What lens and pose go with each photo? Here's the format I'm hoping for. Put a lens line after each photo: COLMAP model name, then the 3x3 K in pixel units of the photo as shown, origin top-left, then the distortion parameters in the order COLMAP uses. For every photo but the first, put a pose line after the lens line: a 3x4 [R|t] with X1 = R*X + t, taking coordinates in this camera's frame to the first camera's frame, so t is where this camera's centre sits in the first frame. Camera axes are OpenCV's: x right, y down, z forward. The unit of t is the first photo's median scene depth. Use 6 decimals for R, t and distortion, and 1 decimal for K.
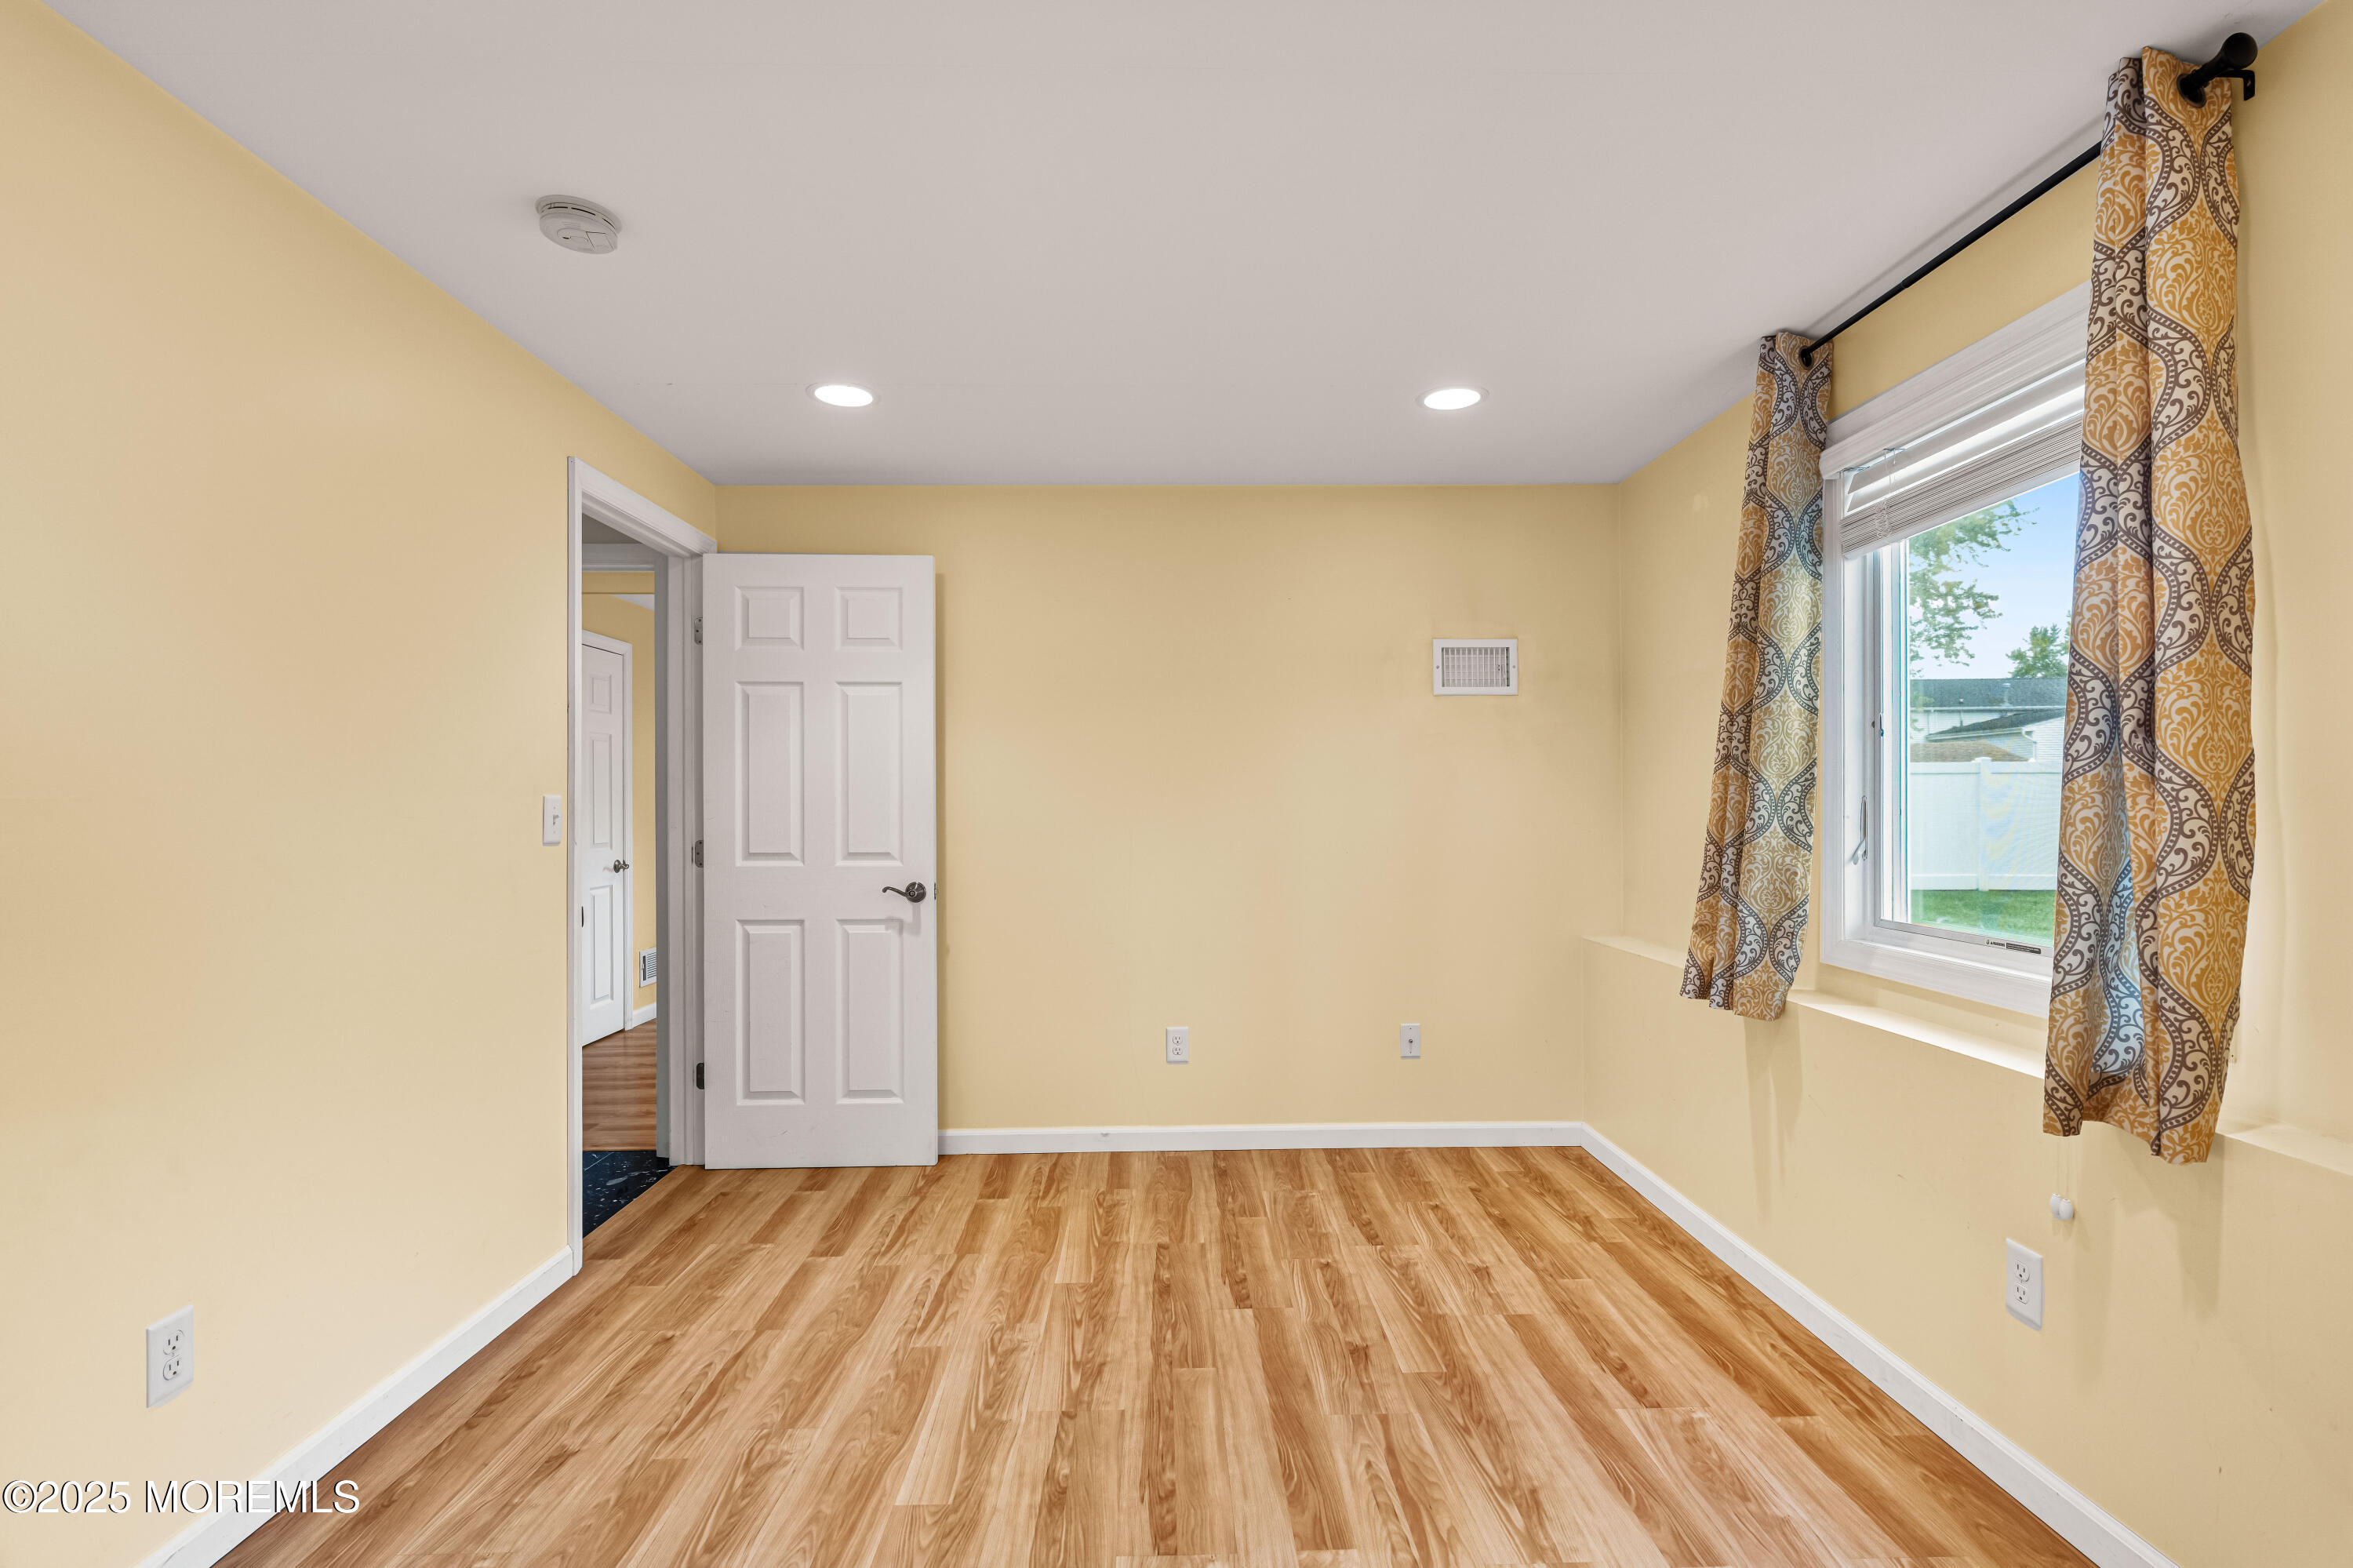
lens RADIAL K [[1069.2, 0, 1186.0], [0, 1069.2, 792.1], [0, 0, 1]] dist [-0.007438, 0.001991]
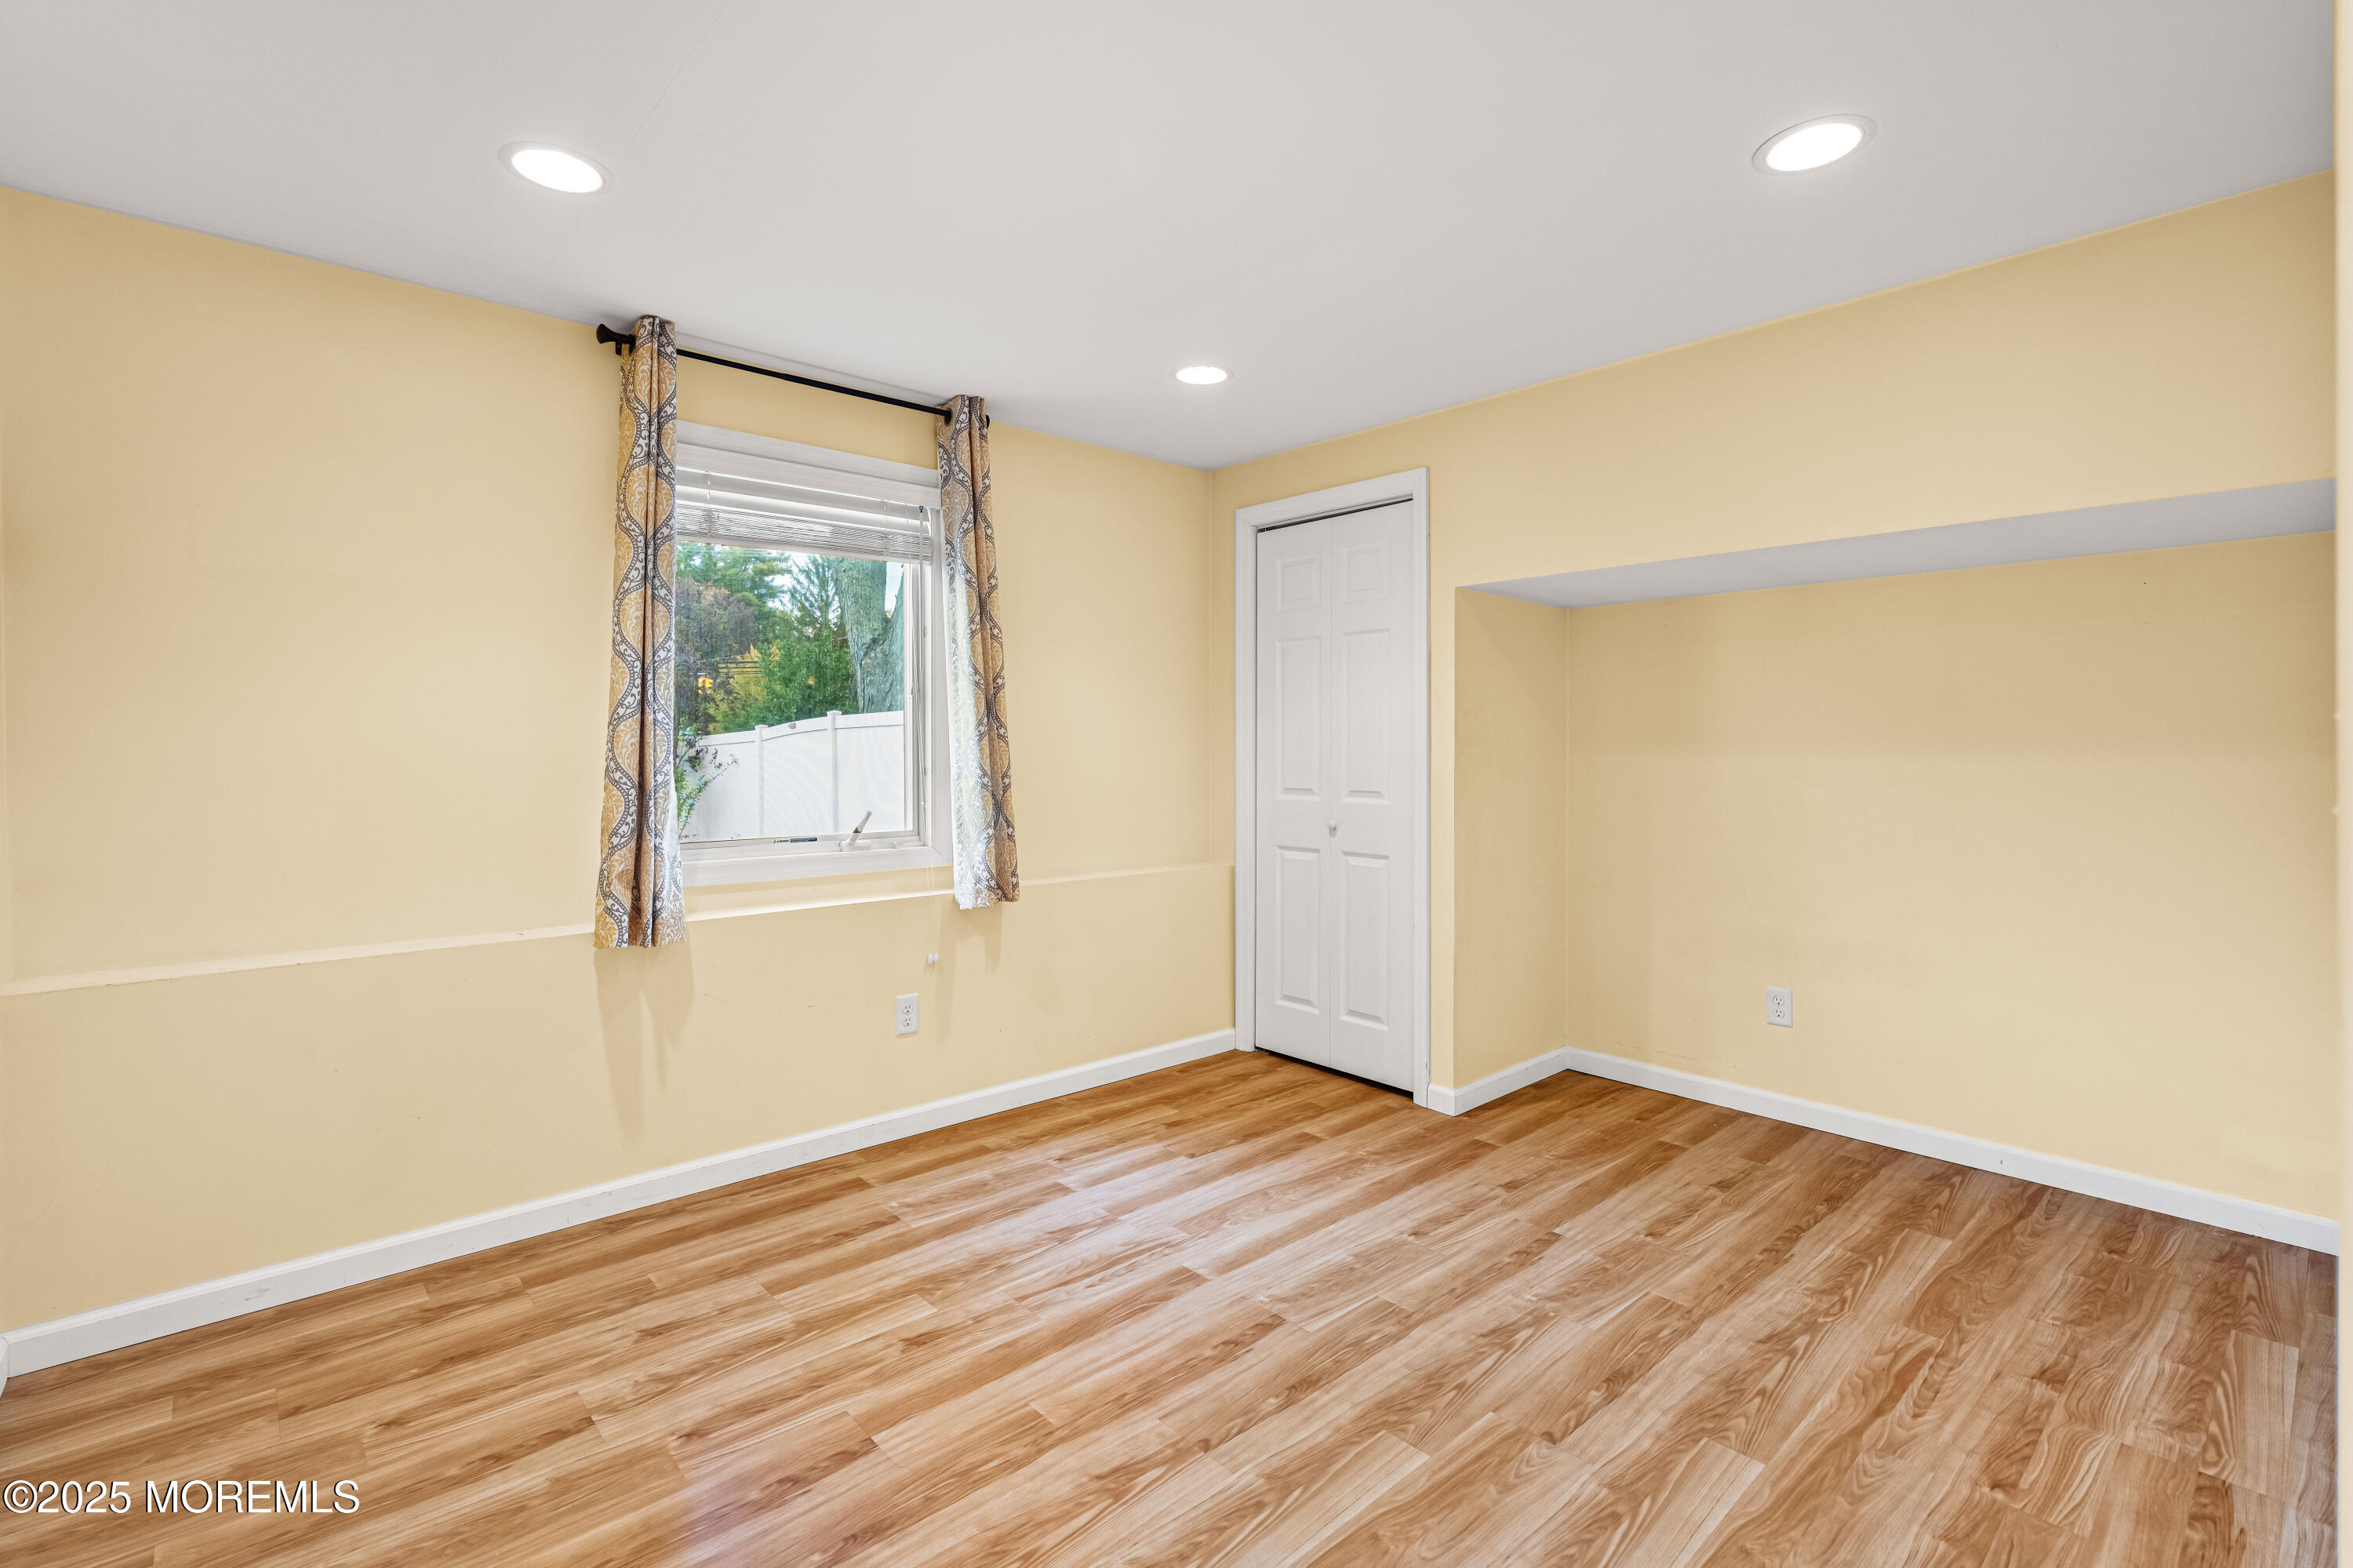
lens RADIAL K [[1069.2, 0, 1184.4], [0, 1069.2, 768.7], [0, 0, 1]] dist [-0.007438, 0.001991]
pose [[-0.655377, -0.012999, 0.755190, -0.698182], [-0.004417, 0.999901, 0.013378, 0.019335], [-0.755289, 0.005432, -0.655370, 1.473761]]
